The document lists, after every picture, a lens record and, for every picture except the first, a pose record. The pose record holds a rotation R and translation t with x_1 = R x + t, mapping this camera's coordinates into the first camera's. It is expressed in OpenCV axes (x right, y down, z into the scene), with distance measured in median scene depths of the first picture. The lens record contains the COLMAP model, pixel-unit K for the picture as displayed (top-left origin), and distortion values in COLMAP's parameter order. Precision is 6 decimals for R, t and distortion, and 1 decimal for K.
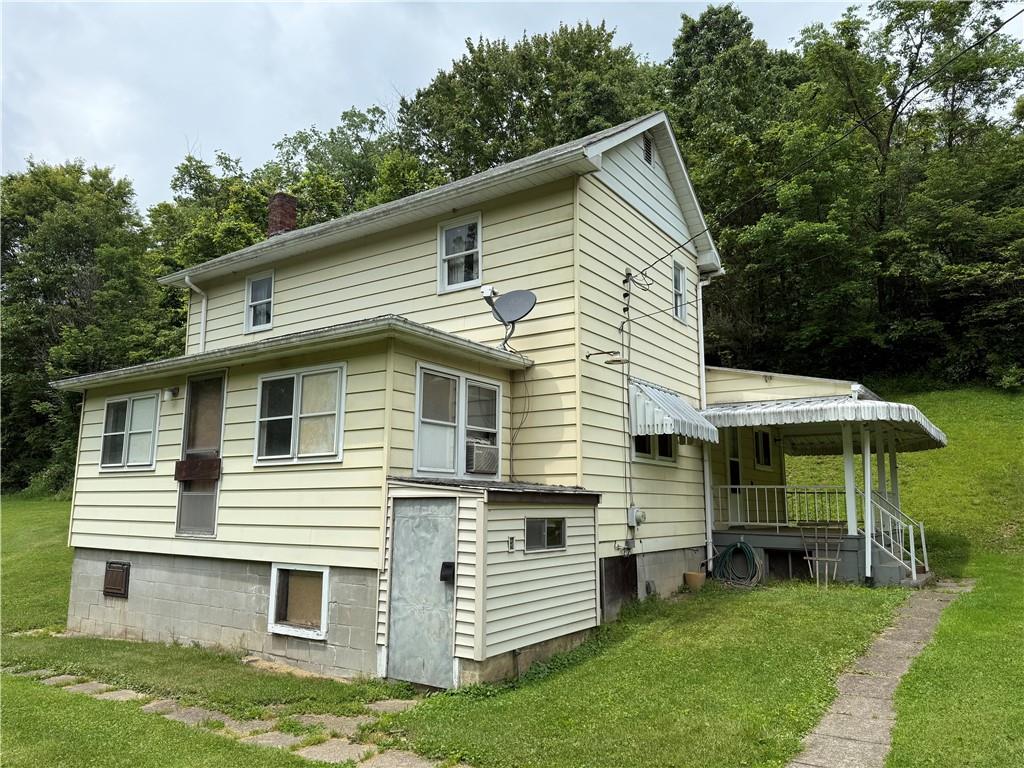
lens RADIAL K [[716.7, 0, 511.9], [0, 716.7, 384.7], [0, 0, 1]] dist [0.004306, 0.000305]
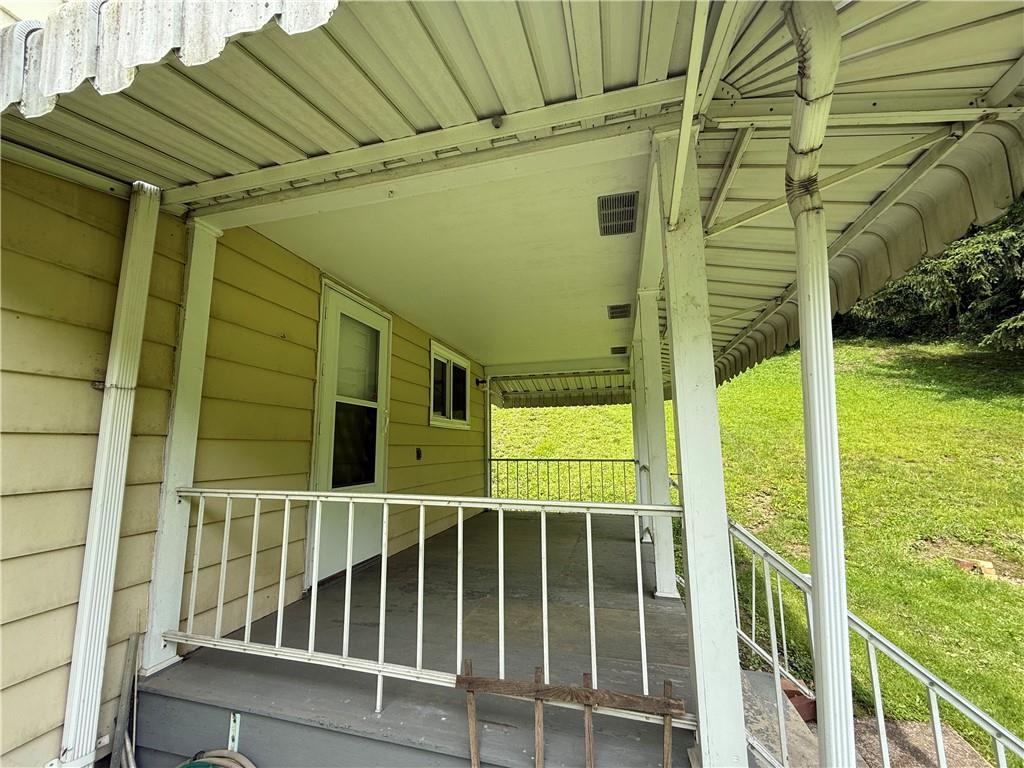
lens RADIAL K [[408.2, 0, 509.0], [0, 408.2, 388.0], [0, 0, 1]] dist [0.002958, -0.000004]
pose [[0.939439, 0.028191, 0.341554, 0.261758], [-0.035523, 0.999253, 0.015232, 0.074775], [-0.340870, -0.026442, 0.939739, 0.623990]]
